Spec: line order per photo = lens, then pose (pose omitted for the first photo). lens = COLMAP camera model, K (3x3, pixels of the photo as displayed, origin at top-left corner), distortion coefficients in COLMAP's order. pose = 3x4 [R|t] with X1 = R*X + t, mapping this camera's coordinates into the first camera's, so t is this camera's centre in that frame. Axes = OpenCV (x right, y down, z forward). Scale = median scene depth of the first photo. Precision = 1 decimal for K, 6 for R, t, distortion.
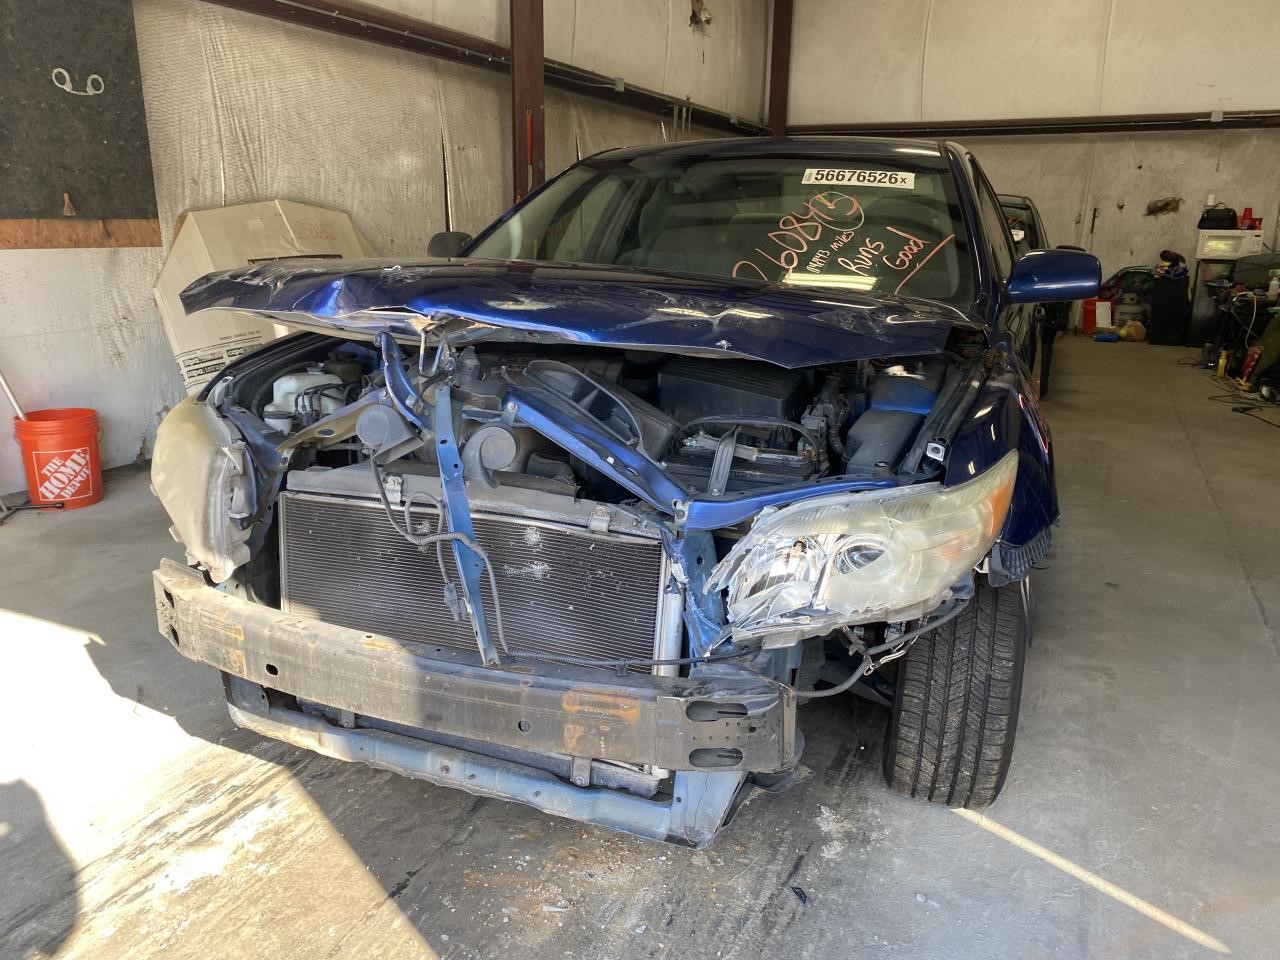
lens RADIAL K [[979.8, 0, 643.3], [0, 979.8, 455.4], [0, 0, 1]] dist [0.011100, -0.002616]
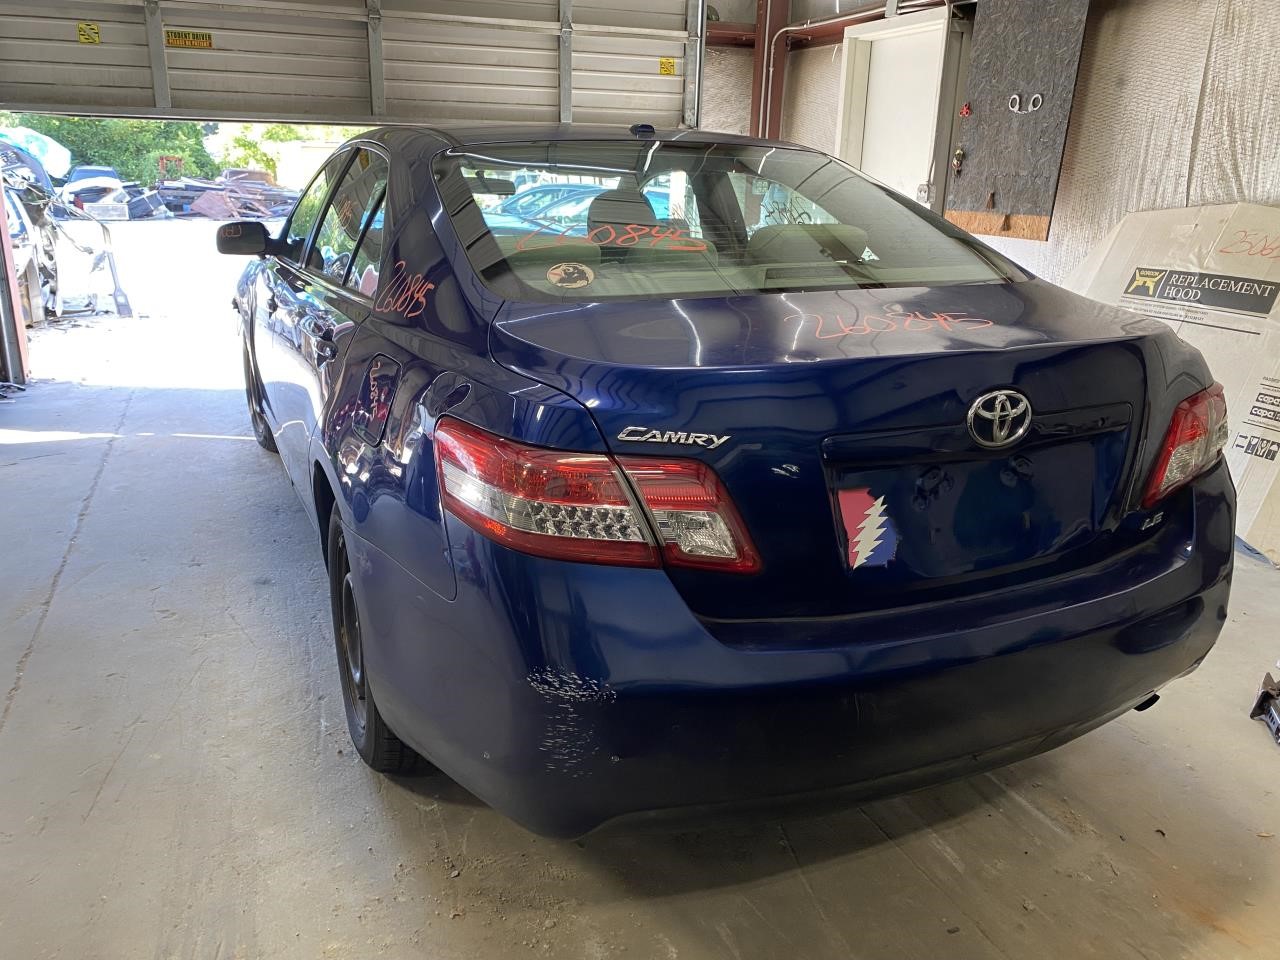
lens RADIAL K [[979.8, 0, 643.3], [0, 979.8, 455.4], [0, 0, 1]] dist [0.011100, -0.002616]
pose [[-0.680223, 0.185599, -0.709119, 0.605548], [-0.197658, 0.885134, 0.421270, -0.349900], [0.705853, 0.426721, -0.565404, 1.314090]]
